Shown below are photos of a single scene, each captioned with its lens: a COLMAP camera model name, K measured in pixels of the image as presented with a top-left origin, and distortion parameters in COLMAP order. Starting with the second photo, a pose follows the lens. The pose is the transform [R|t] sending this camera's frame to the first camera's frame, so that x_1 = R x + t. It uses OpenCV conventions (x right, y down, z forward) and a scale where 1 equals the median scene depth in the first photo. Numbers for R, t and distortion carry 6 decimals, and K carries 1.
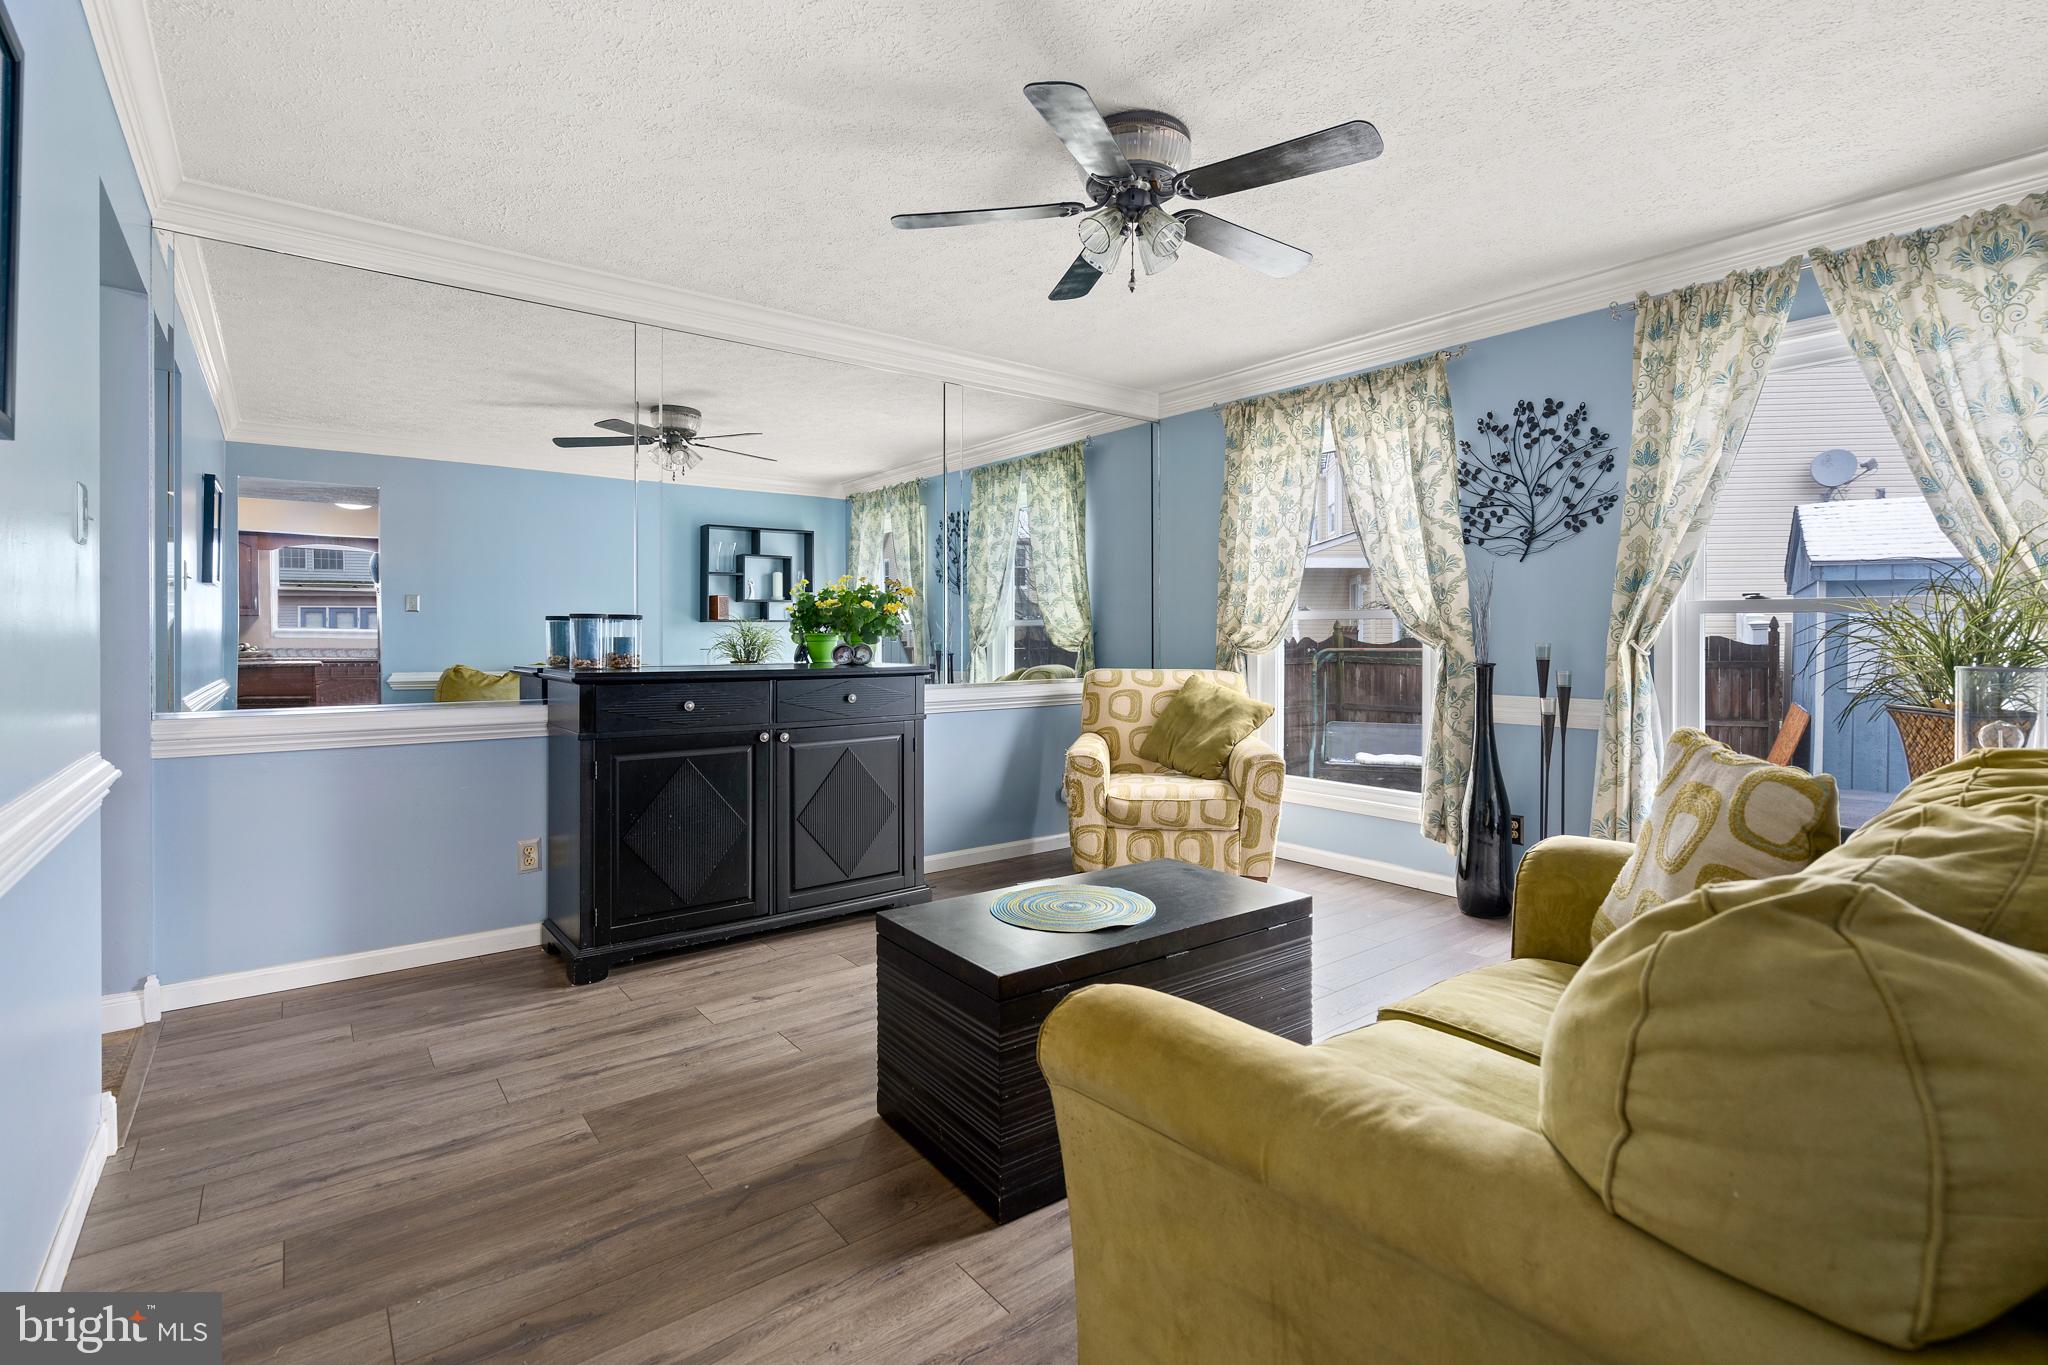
lens RADIAL K [[937.2, 0, 1030.4], [0, 937.2, 643.2], [0, 0, 1]] dist [-0.013000, 0.006148]
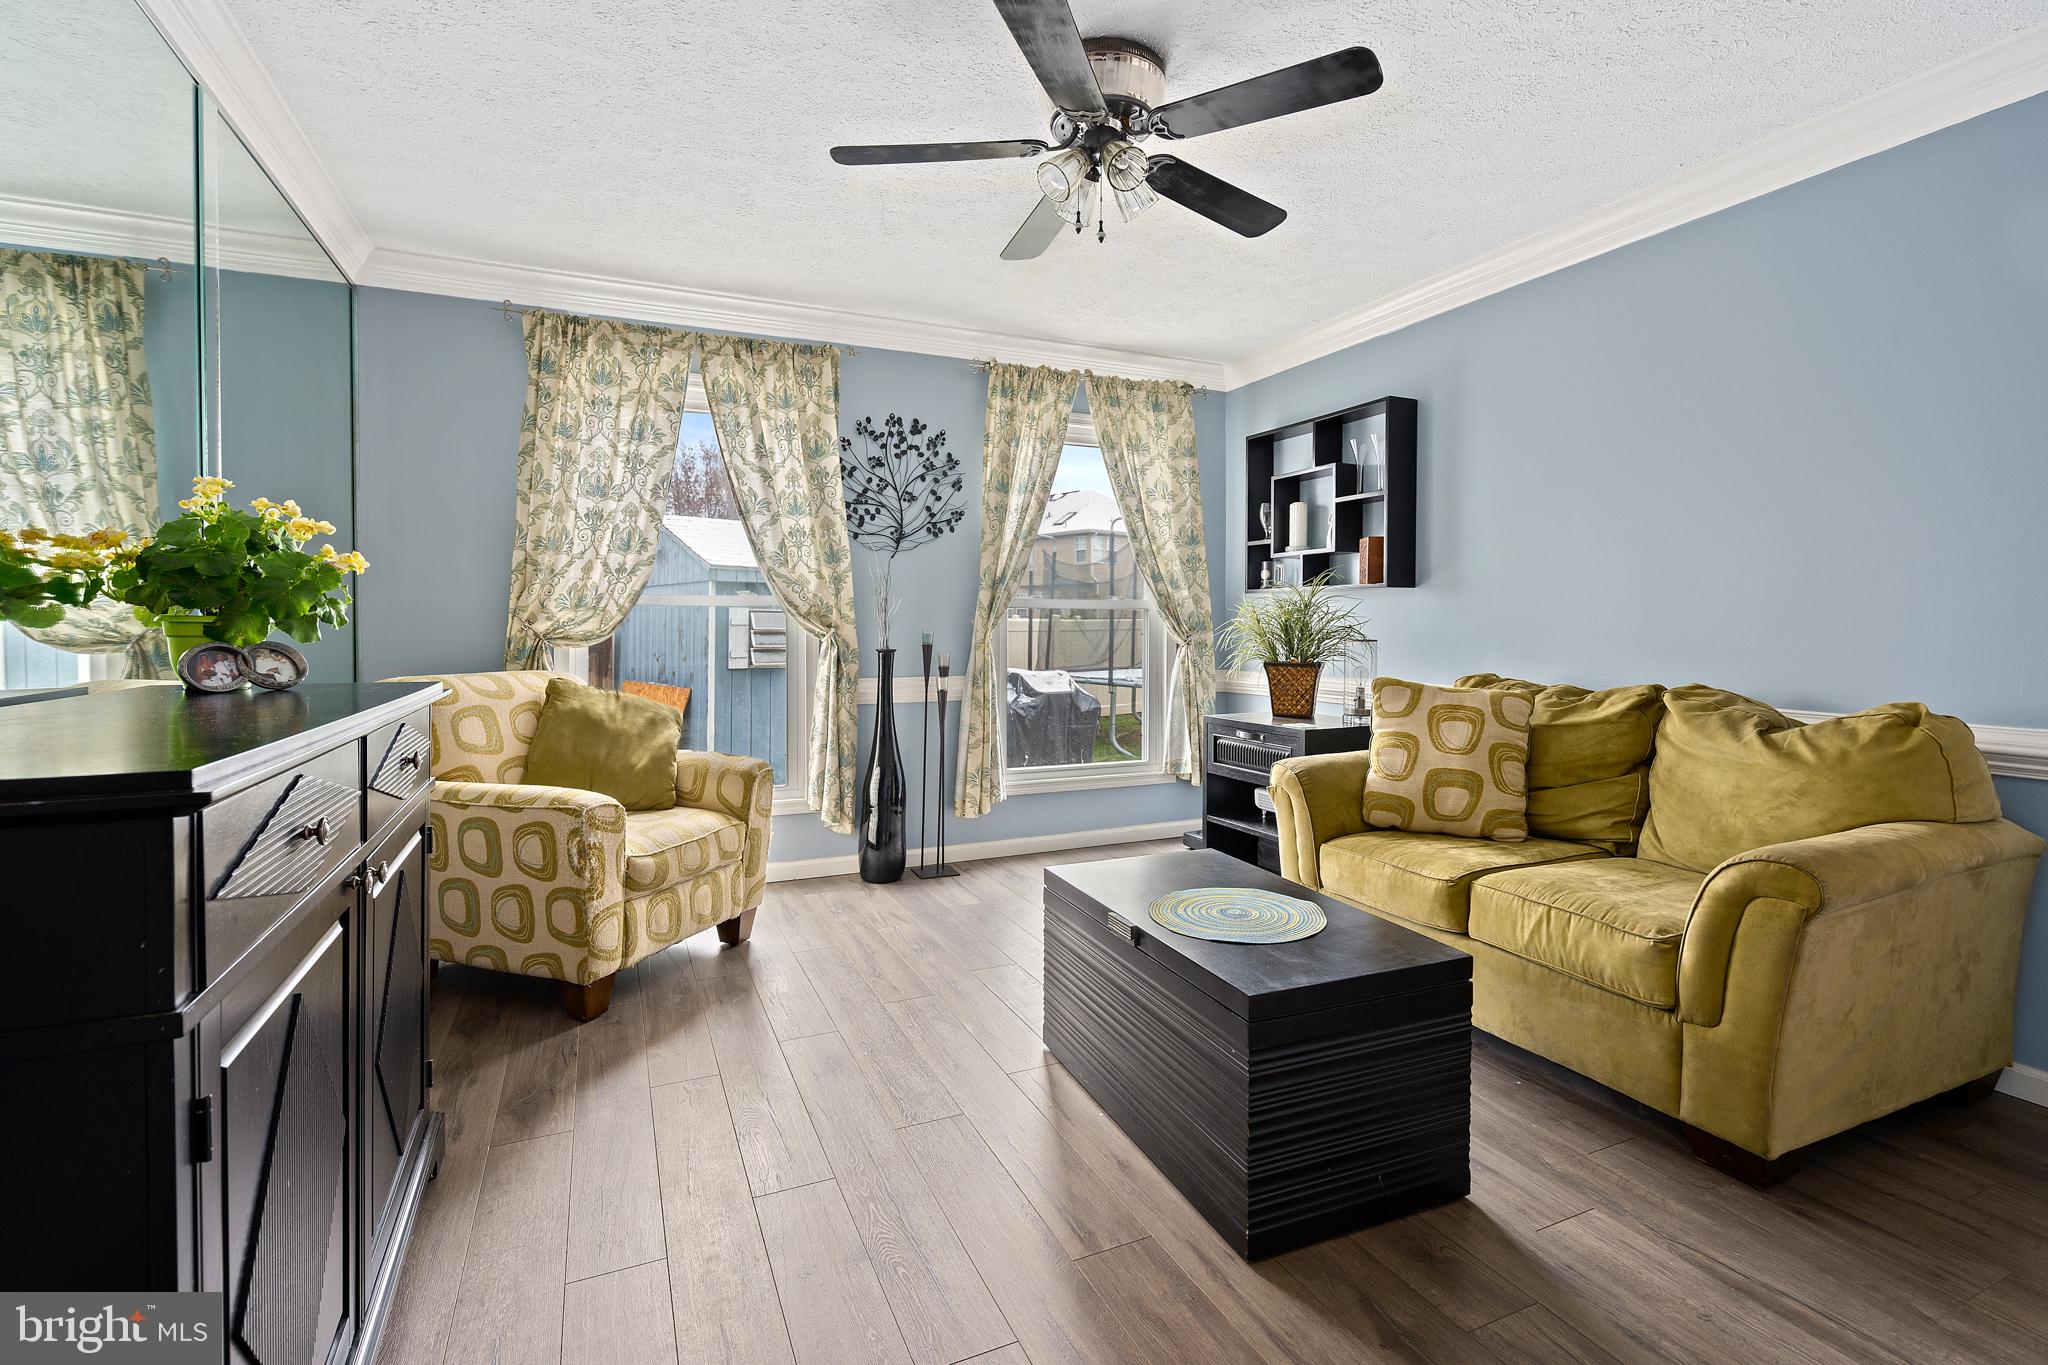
lens RADIAL K [[937.2, 0, 1030.4], [0, 937.2, 643.2], [0, 0, 1]] dist [-0.013000, 0.006148]
pose [[0.237586, -0.015845, 0.971237, -0.524514], [0.010745, 0.999849, 0.013683, 0.001461], [-0.971307, 0.007185, 0.237720, 0.568821]]
